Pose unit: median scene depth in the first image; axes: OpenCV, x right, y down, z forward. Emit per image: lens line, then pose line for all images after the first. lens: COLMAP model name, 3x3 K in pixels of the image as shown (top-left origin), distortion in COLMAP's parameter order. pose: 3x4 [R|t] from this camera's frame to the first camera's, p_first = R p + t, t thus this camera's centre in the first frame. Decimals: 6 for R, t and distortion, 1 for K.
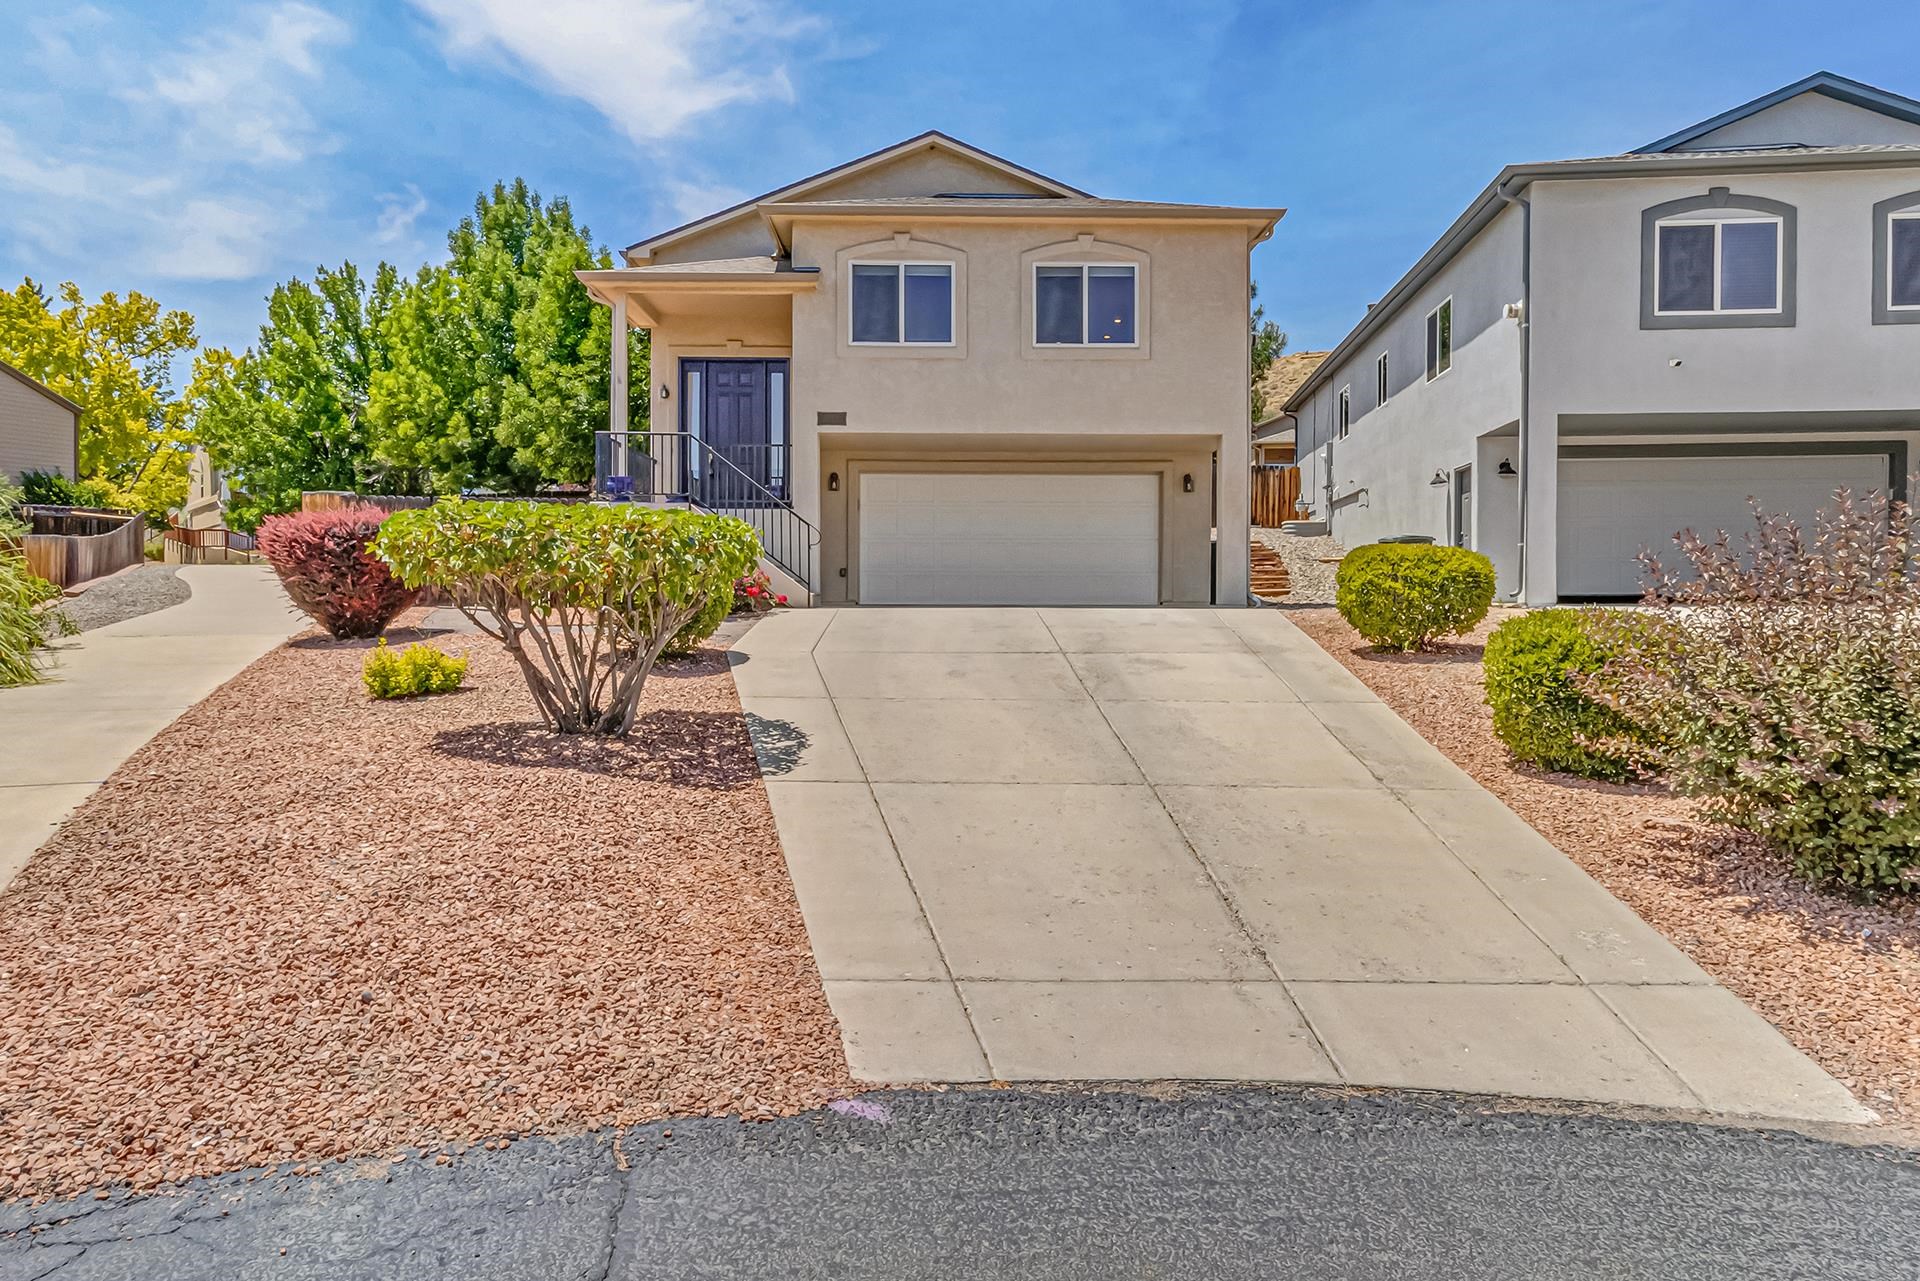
lens RADIAL K [[1273.9, 0, 962.6], [0, 1273.9, 608.9], [0, 0, 1]] dist [0.003506, 0.000497]
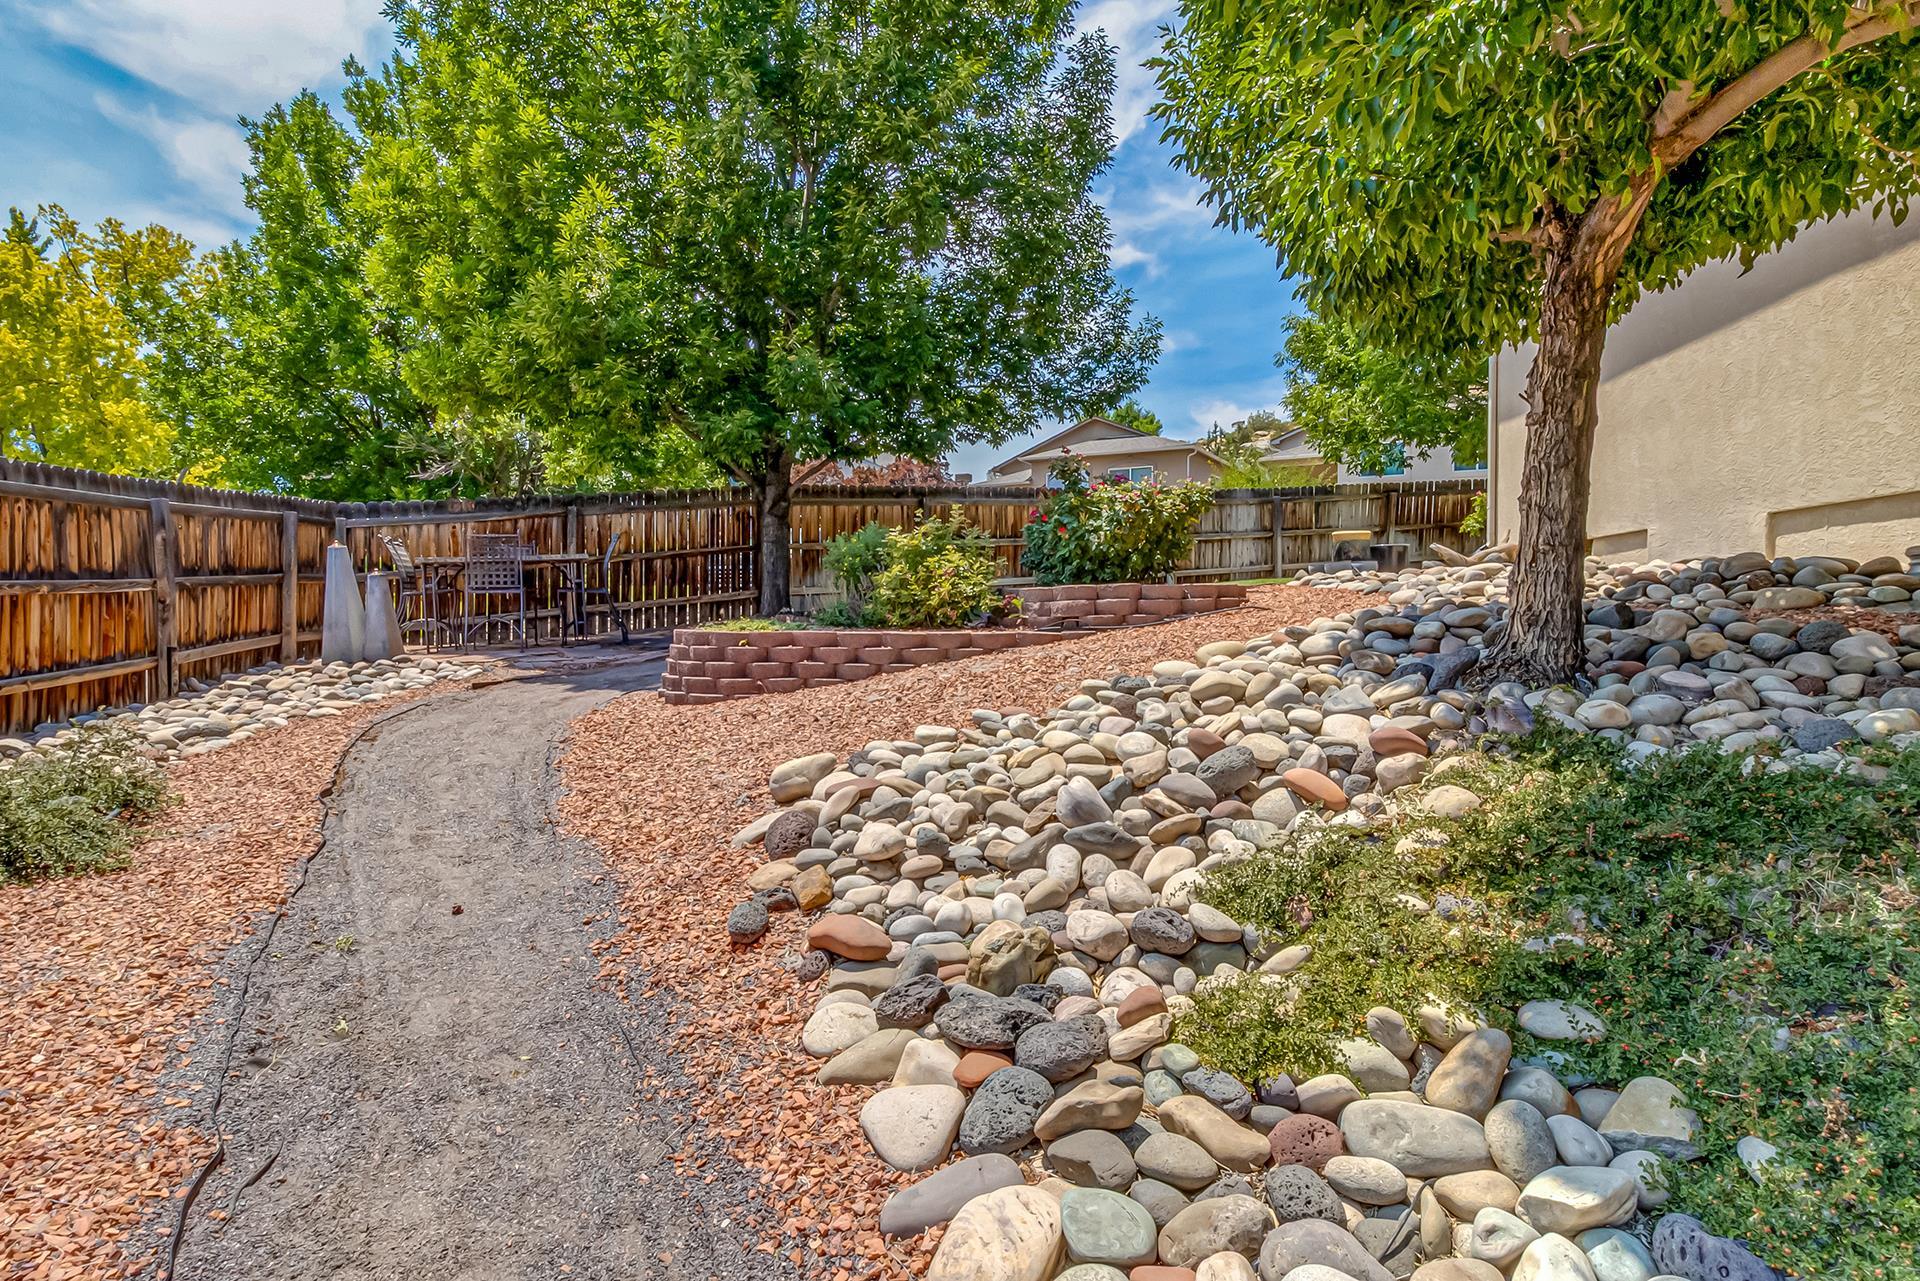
lens RADIAL K [[1062.1, 0, 960.0], [0, 1062.1, 640.5], [0, 0, 1]] dist [0.000997, -0.000204]
pose [[0.997510, -0.001010, -0.070517, -0.227000], [0.002177, 0.999862, 0.016466, -0.042145], [0.070490, -0.016578, 0.997375, 0.587263]]
